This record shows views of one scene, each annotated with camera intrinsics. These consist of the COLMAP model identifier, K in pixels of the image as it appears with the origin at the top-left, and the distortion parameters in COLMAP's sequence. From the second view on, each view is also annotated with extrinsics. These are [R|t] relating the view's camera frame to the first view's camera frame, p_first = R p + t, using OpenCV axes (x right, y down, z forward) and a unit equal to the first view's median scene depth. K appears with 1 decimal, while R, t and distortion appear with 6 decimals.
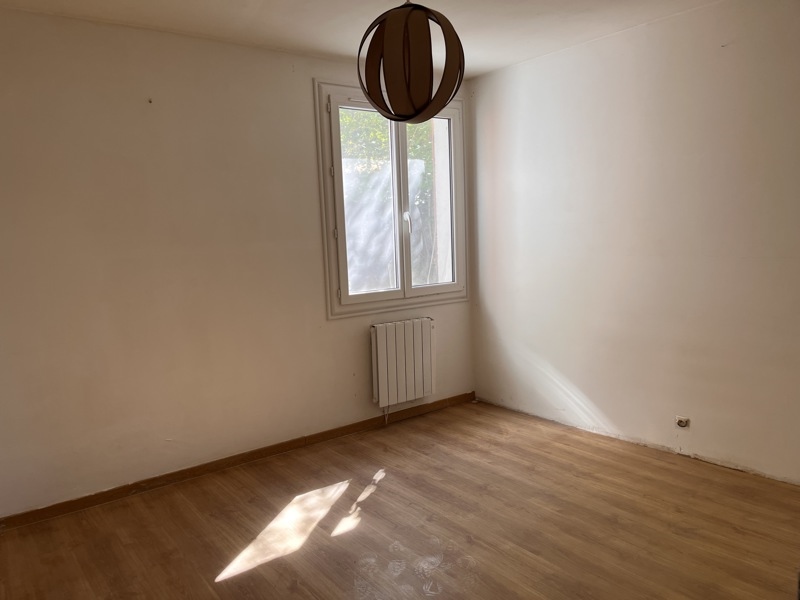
lens RADIAL K [[613.3, 0, 400.0], [0, 613.3, 300.0], [0, 0, 1]] dist [0.062720, -0.109668]
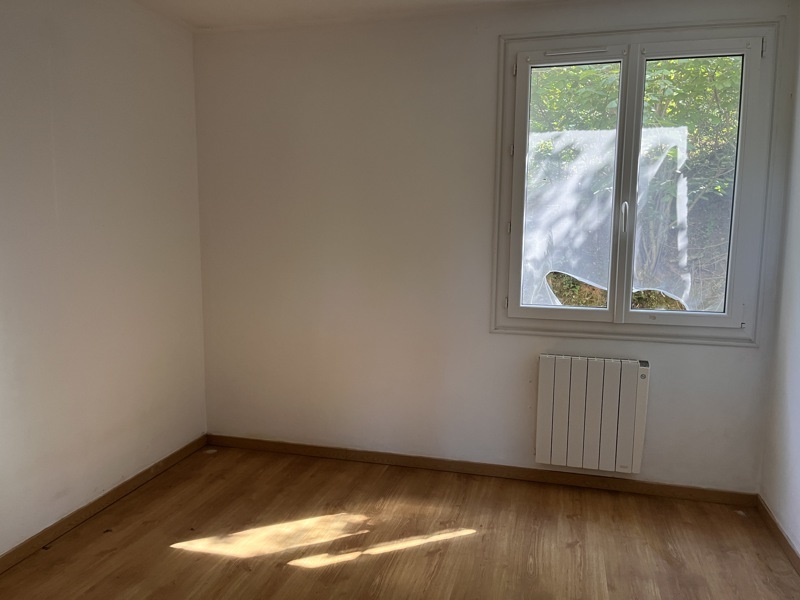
lens RADIAL K [[613.3, 0, 400.0], [0, 613.3, 300.0], [0, 0, 1]] dist [0.062720, -0.109668]
pose [[0.623700, 0.129610, -0.770843, 0.433636], [-0.131011, 0.989541, 0.060379, -0.043842], [0.770606, 0.063331, 0.634157, 0.381073]]
